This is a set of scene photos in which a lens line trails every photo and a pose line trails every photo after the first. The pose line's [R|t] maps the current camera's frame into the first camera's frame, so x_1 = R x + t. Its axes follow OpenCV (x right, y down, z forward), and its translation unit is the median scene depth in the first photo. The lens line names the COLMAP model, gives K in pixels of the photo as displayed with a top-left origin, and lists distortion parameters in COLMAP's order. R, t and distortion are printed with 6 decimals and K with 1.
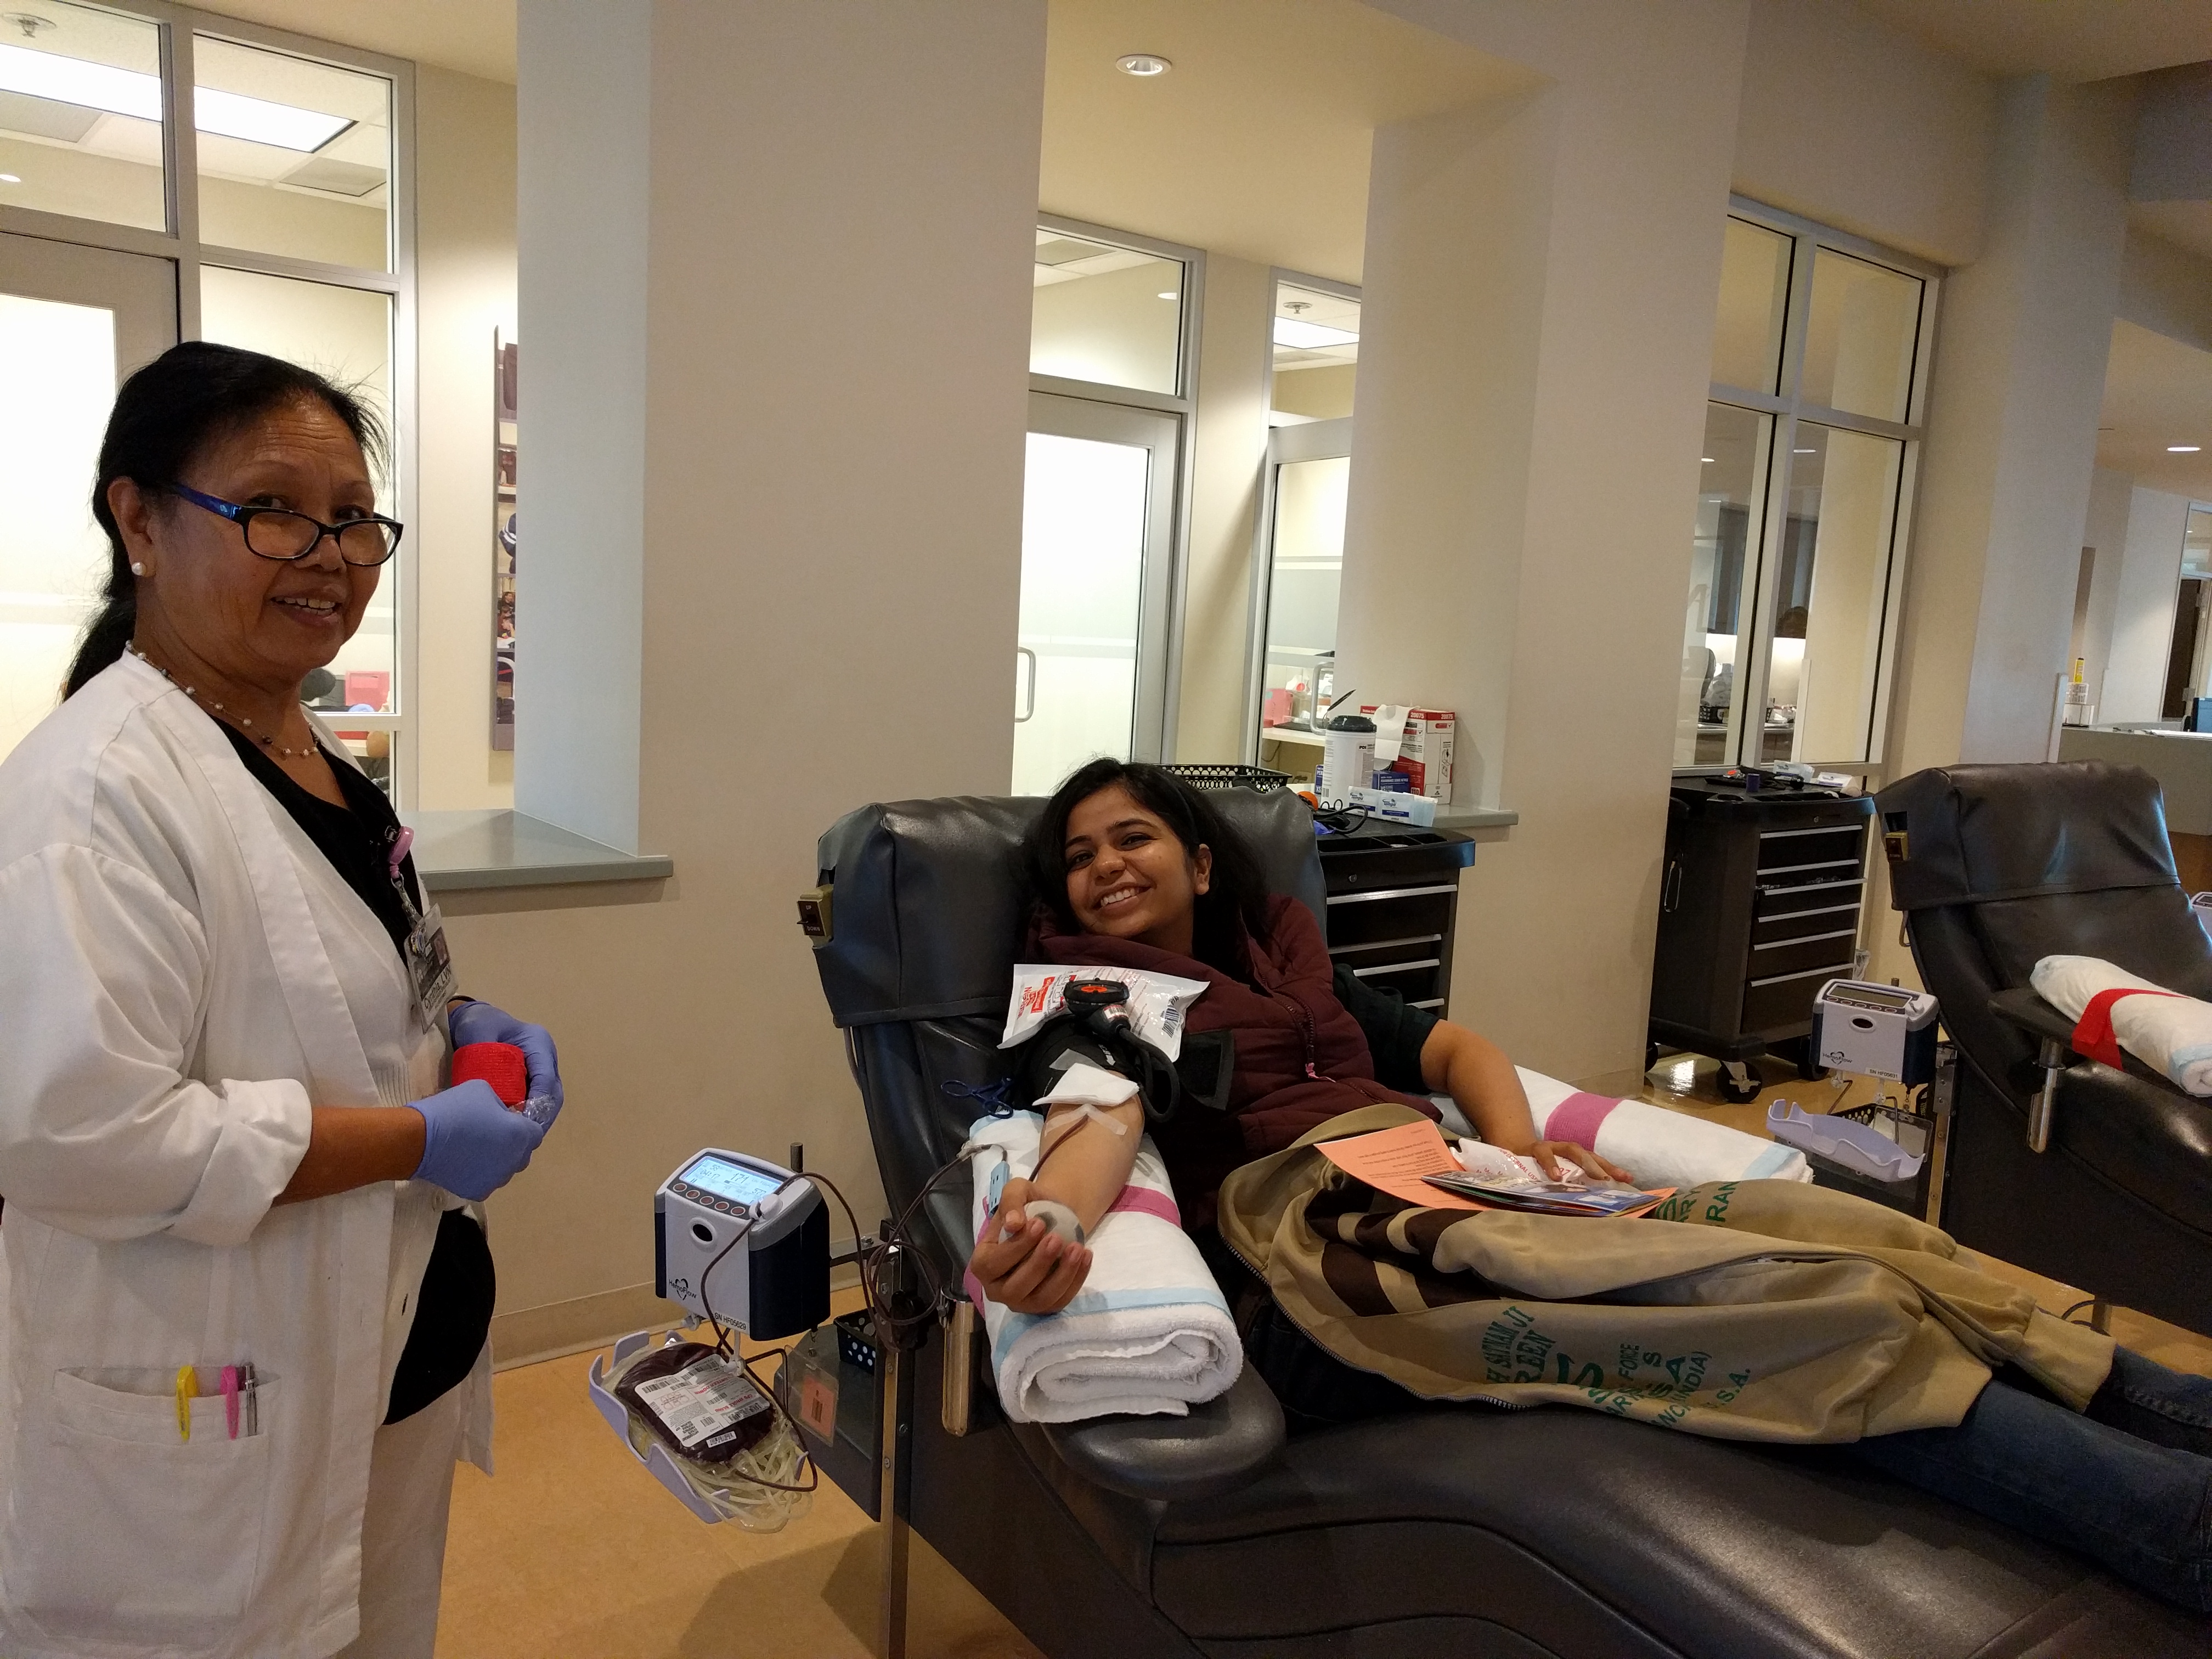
lens RADIAL K [[1724.3, 0, 1106.0], [0, 1724.3, 829.5], [0, 0, 1]] dist [-0.002680, 0.005117]
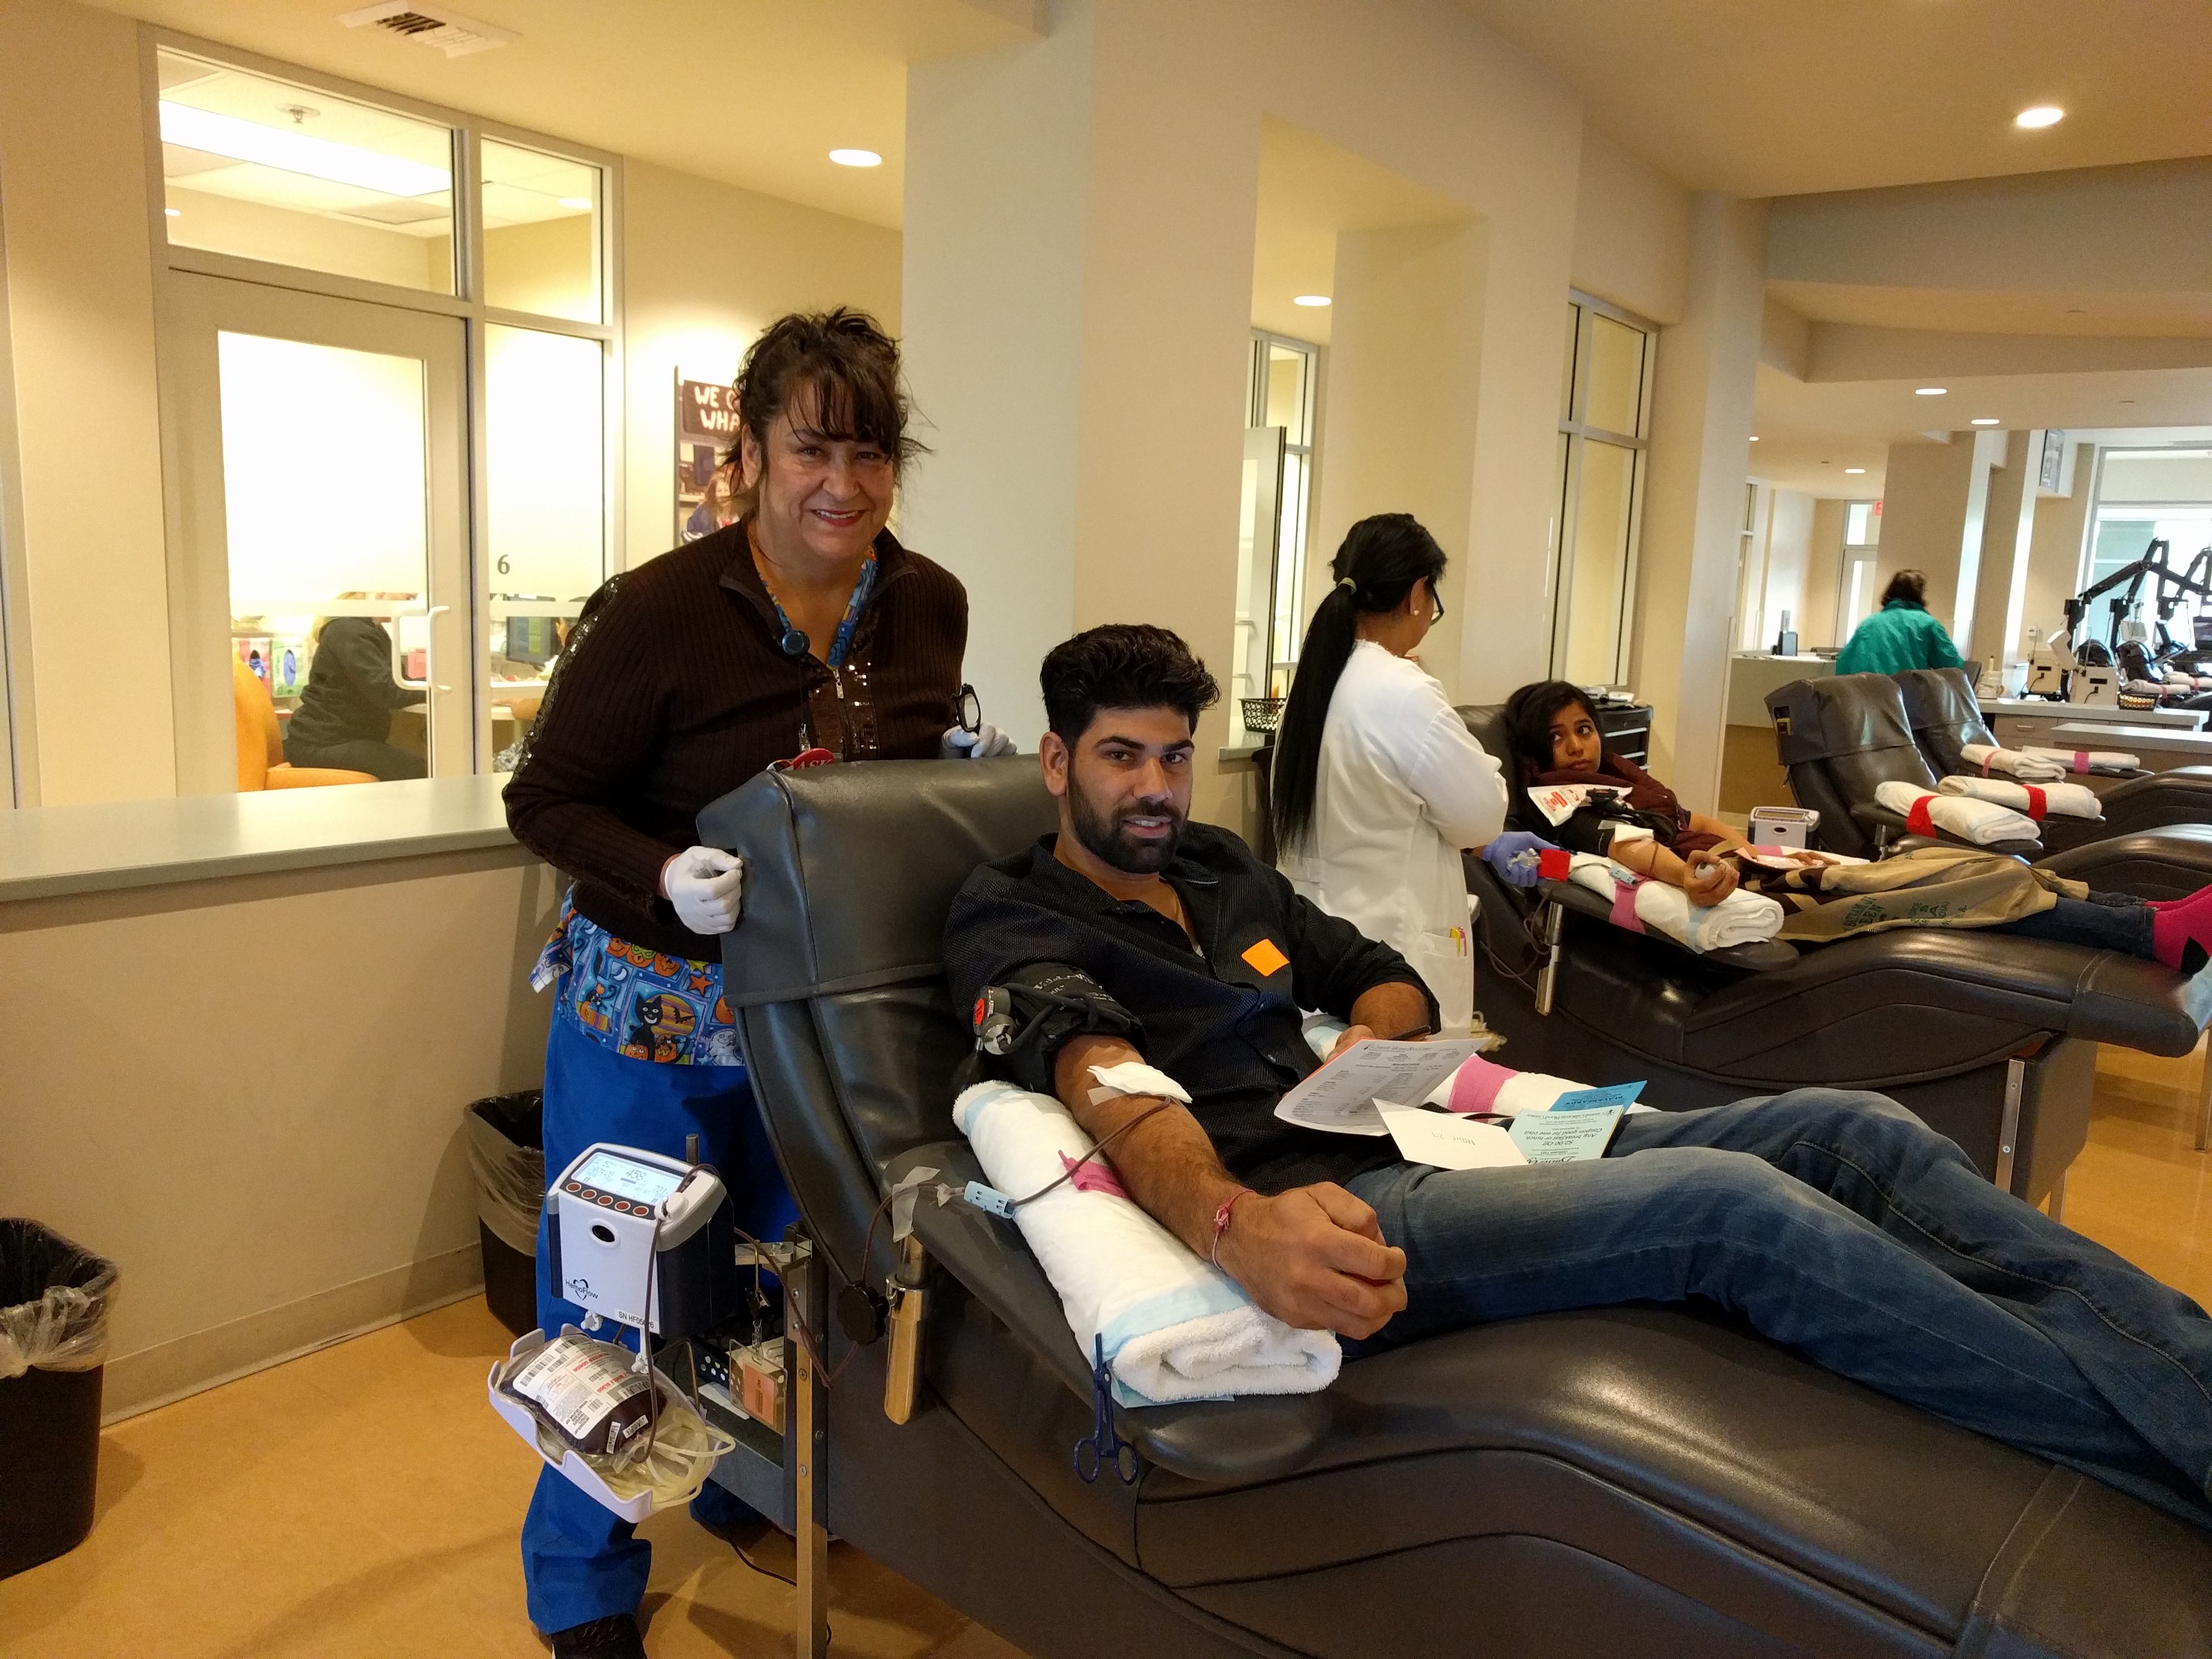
lens RADIAL K [[1724.3, 0, 1106.0], [0, 1724.3, 829.5], [0, 0, 1]] dist [-0.002680, 0.005117]
pose [[0.967071, -0.052205, 0.249096, -0.433891], [0.044253, 0.998319, 0.037423, 0.012182], [-0.250631, -0.025168, 0.967756, -0.339476]]
